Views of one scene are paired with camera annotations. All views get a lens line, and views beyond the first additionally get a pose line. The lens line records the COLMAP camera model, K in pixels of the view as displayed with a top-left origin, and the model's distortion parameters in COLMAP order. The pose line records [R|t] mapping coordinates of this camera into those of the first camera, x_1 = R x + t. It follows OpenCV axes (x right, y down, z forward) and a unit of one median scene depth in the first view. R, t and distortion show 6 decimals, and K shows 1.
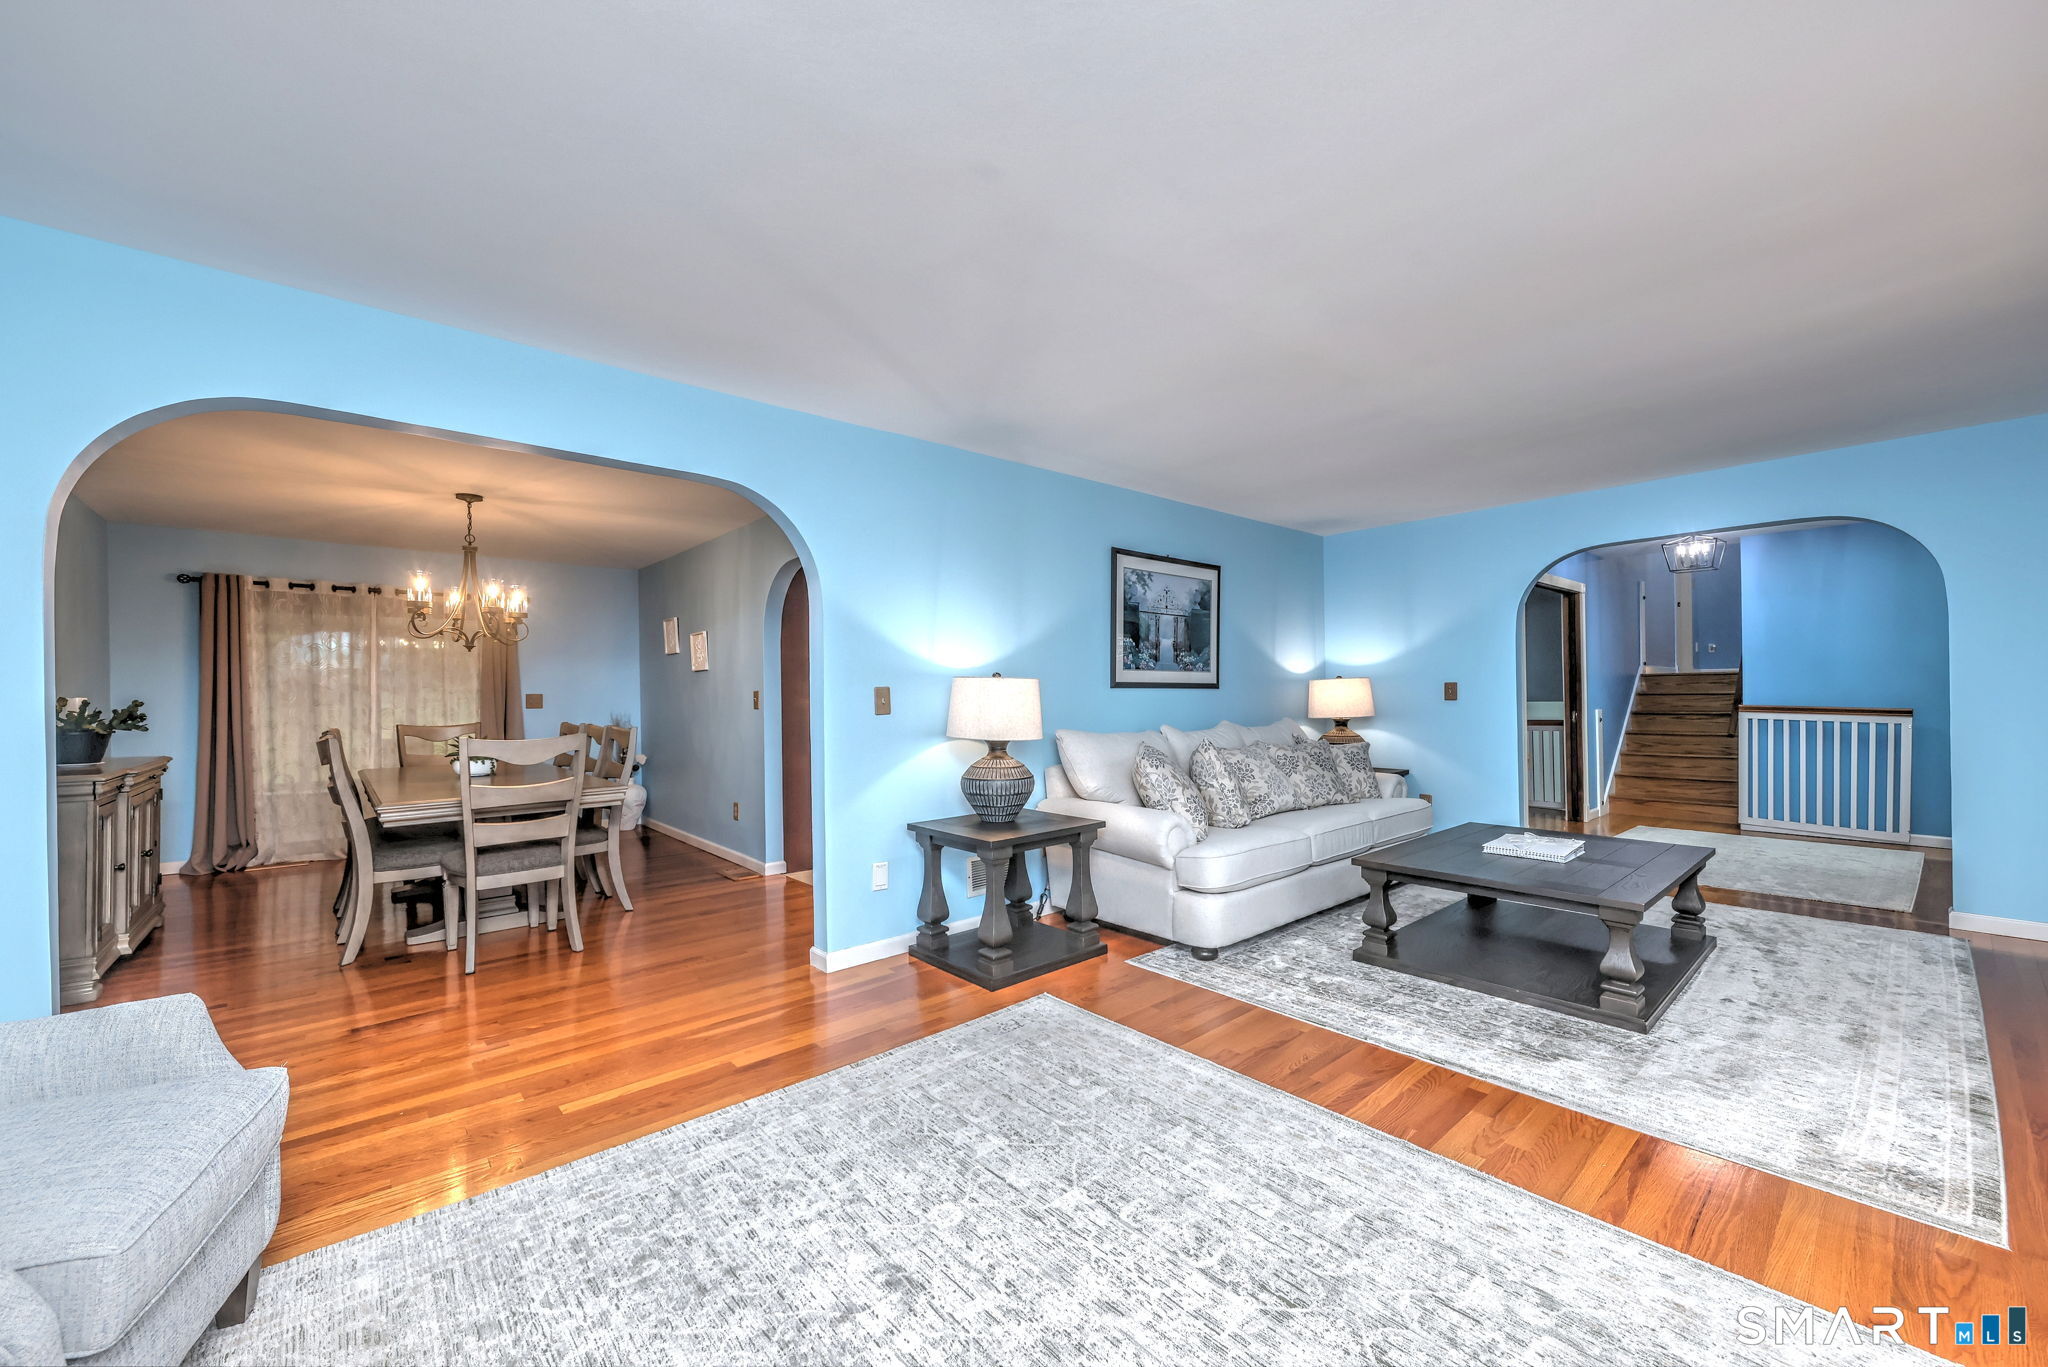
lens RADIAL K [[787.7, 0, 1010.5], [0, 787.7, 693.7], [0, 0, 1]] dist [0.000189, -0.001062]
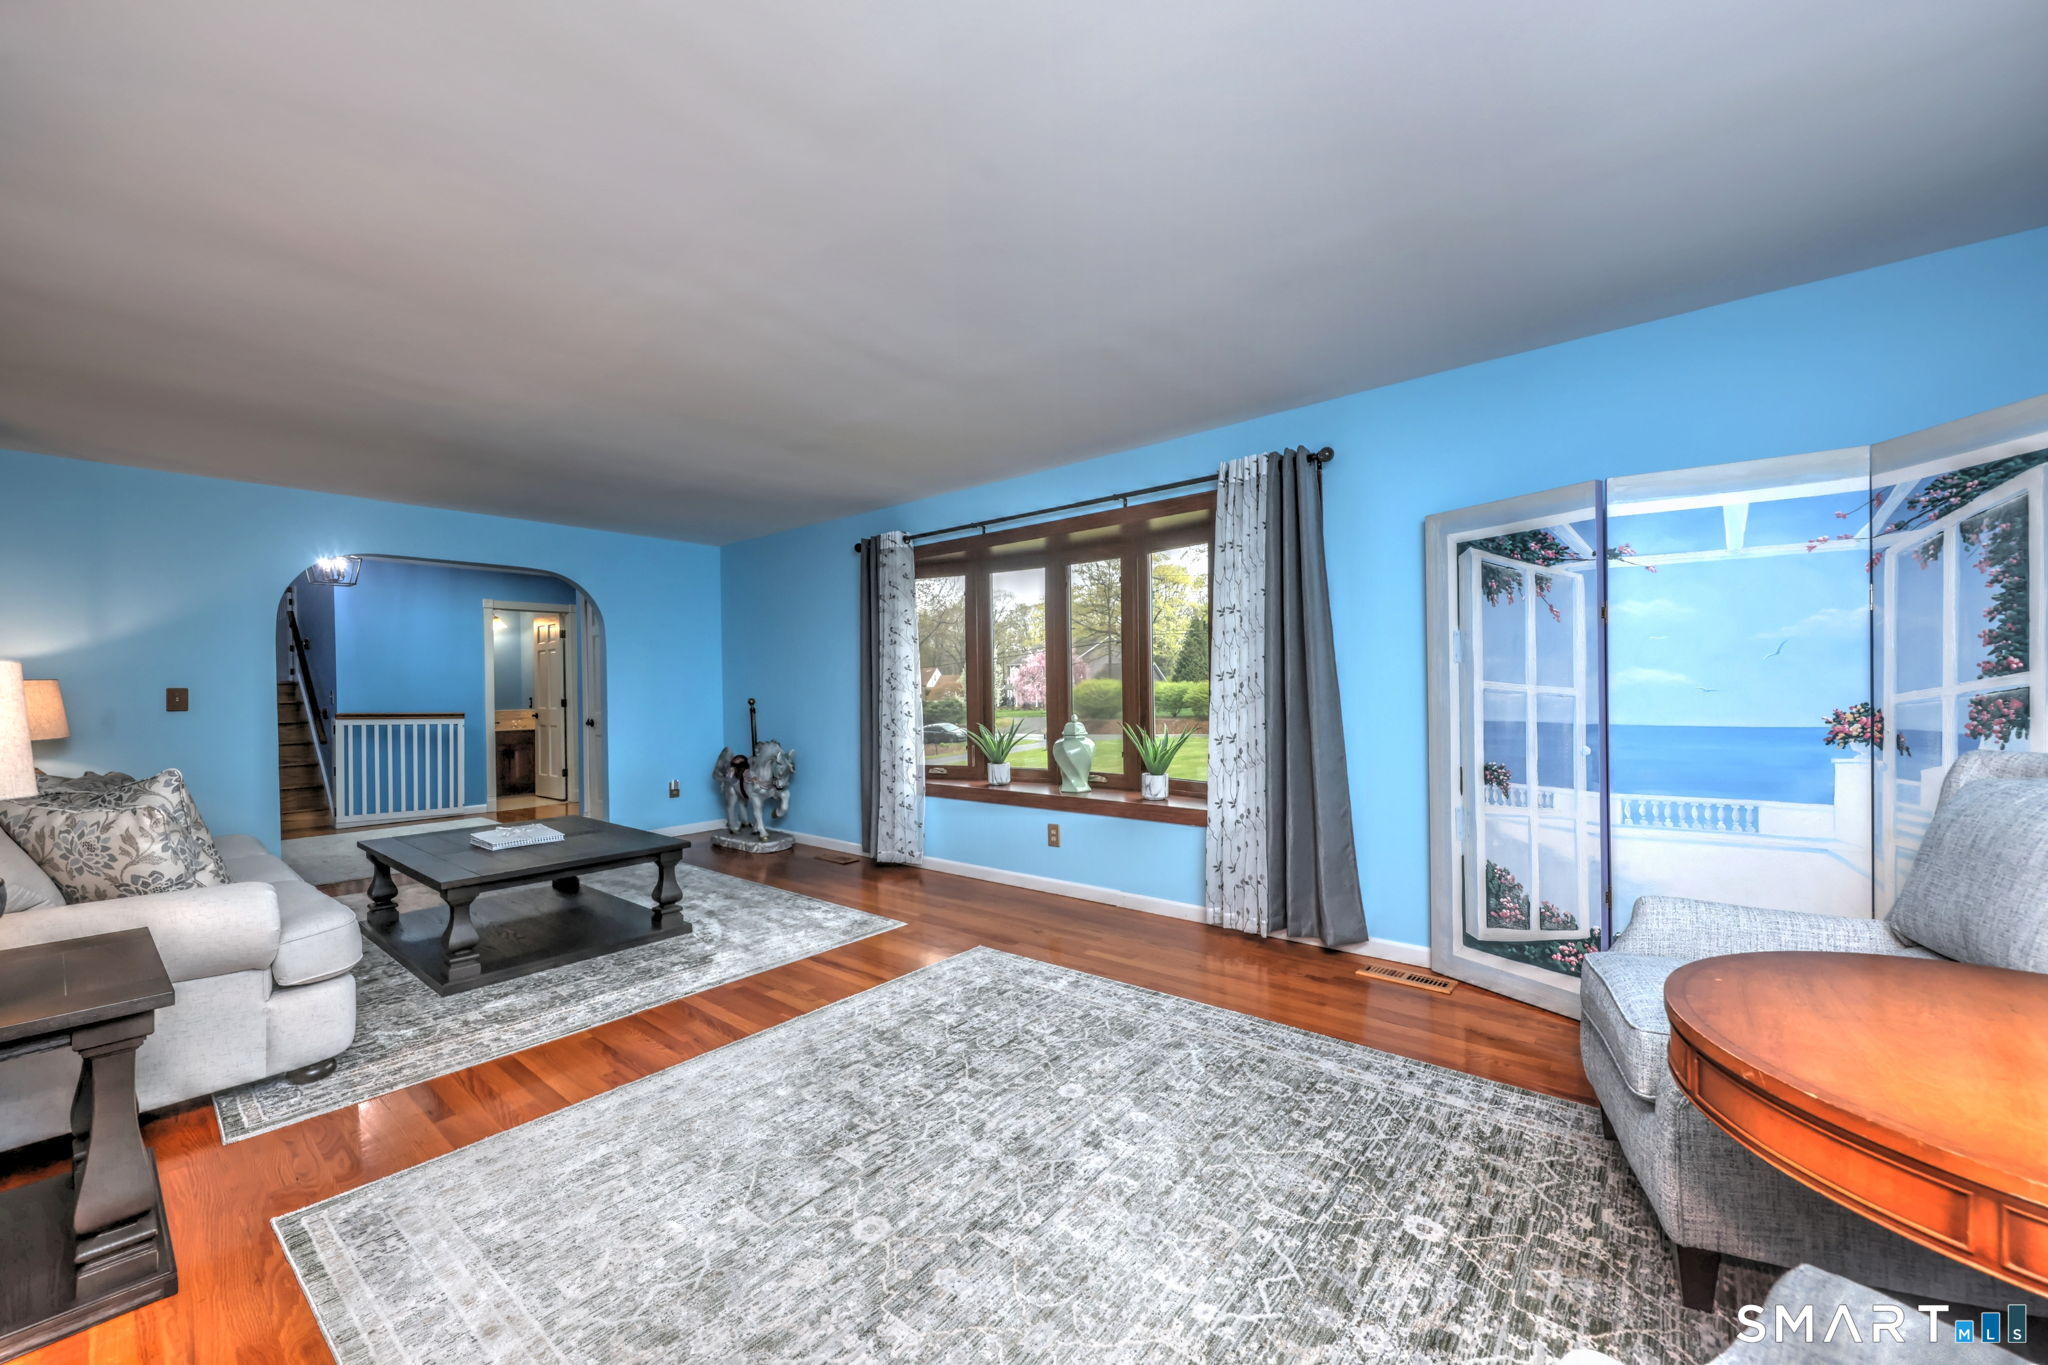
lens RADIAL K [[787.7, 0, 1019.5], [0, 787.7, 692.8], [0, 0, 1]] dist [0.000189, -0.001062]
pose [[-0.174189, 0.007188, 0.984686, -0.399134], [0.013272, 0.999900, -0.004951, 0.006389], [-0.984623, 0.012207, -0.174267, 0.368570]]
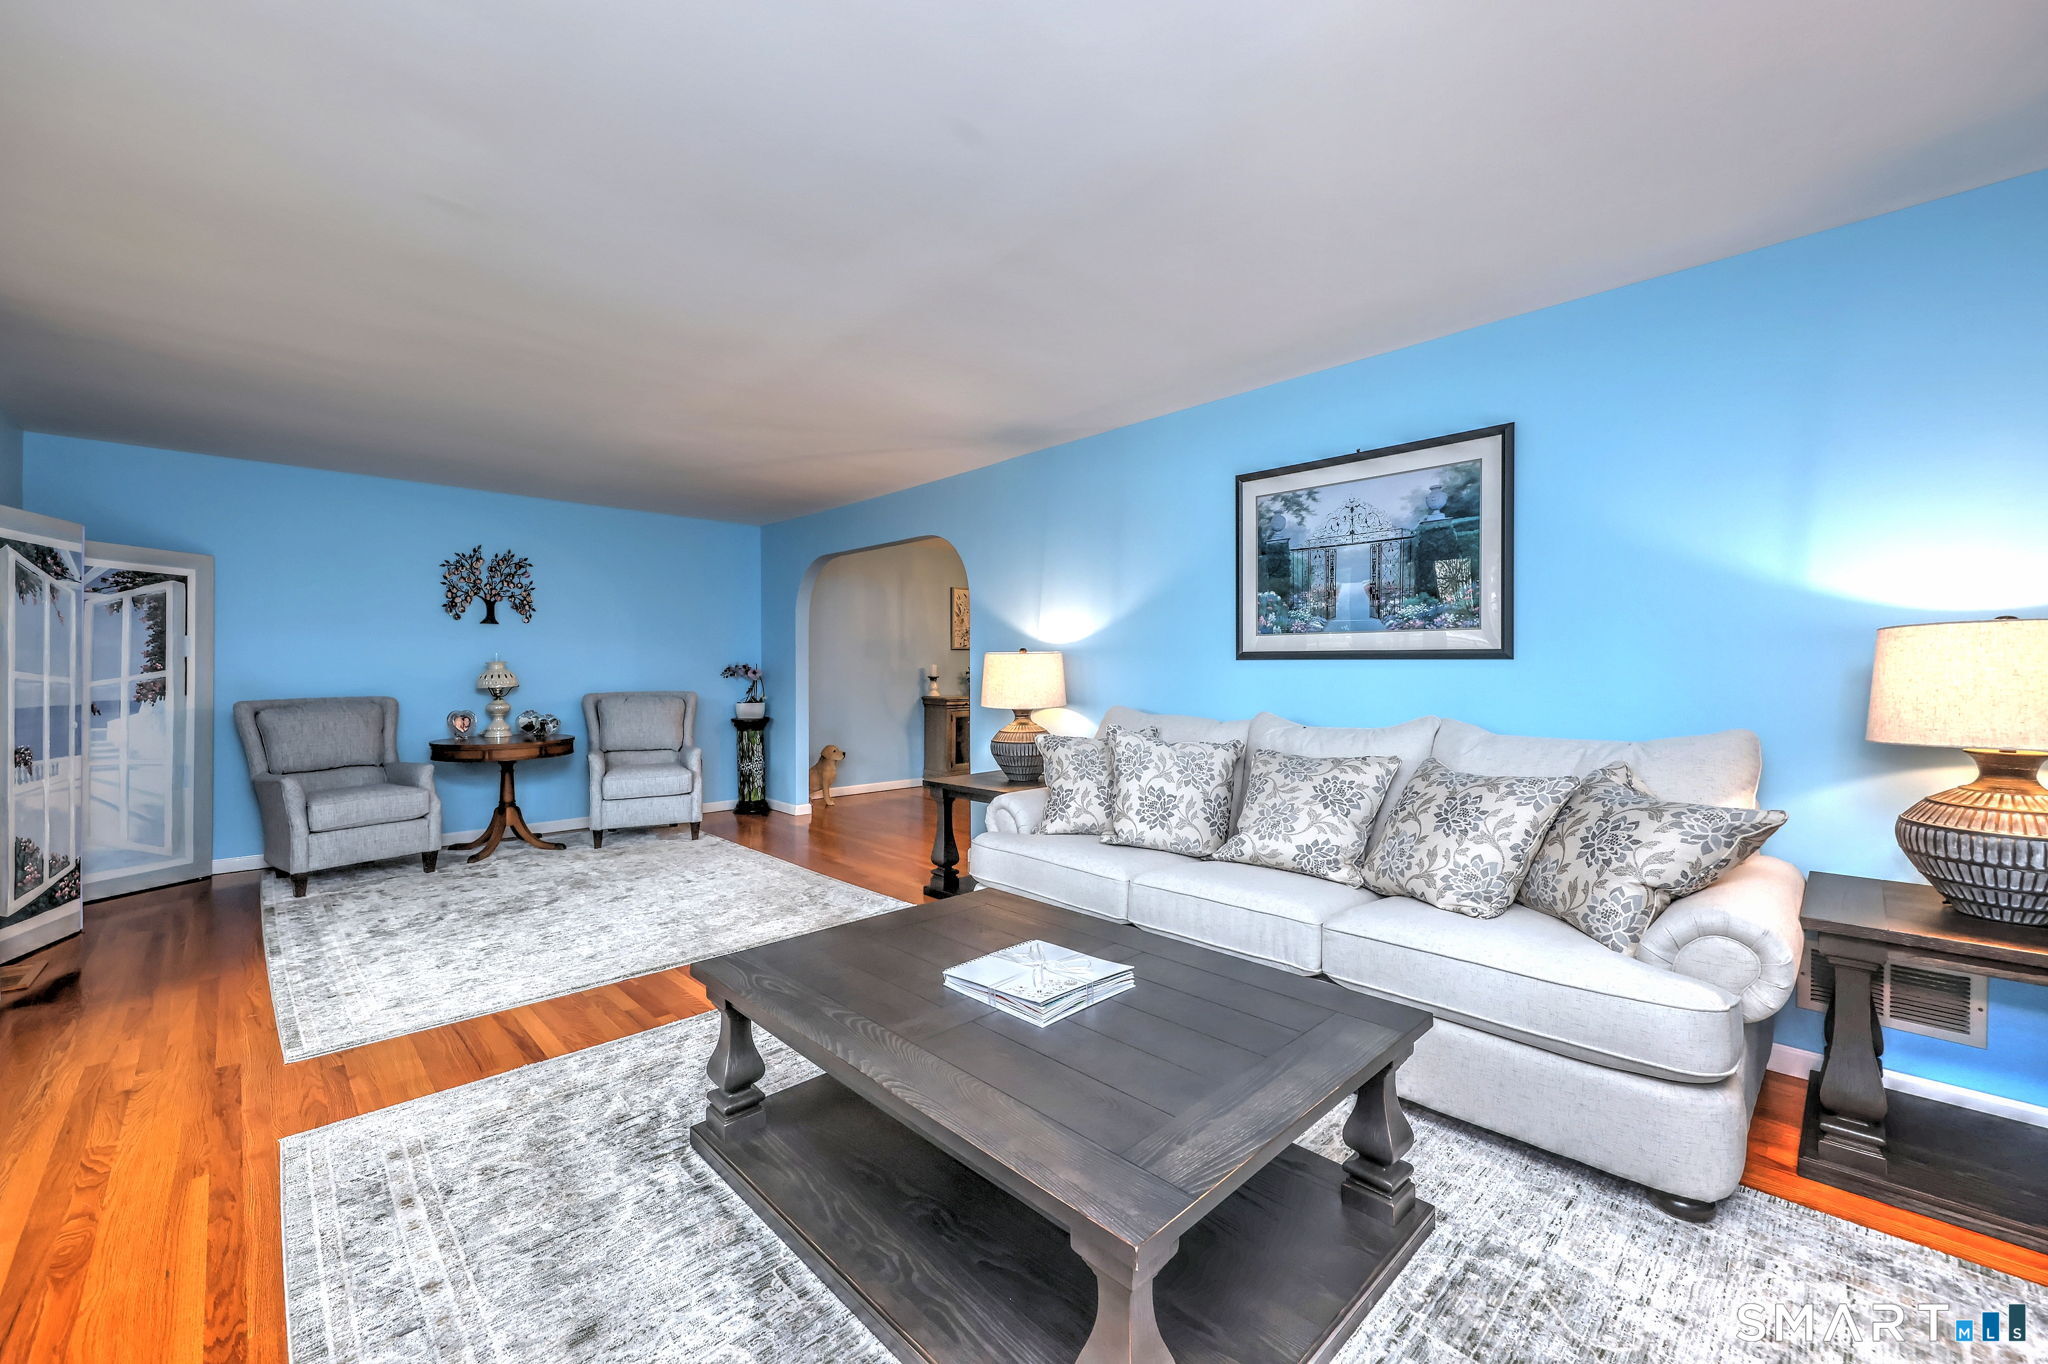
lens RADIAL K [[787.7, 0, 1020.0], [0, 787.7, 667.5], [0, 0, 1]] dist [0.000189, -0.001062]
pose [[0.078207, 0.009401, -0.996893, 0.824830], [0.003548, 0.999947, 0.009708, -0.007466], [0.996931, -0.004296, 0.078170, 0.686735]]
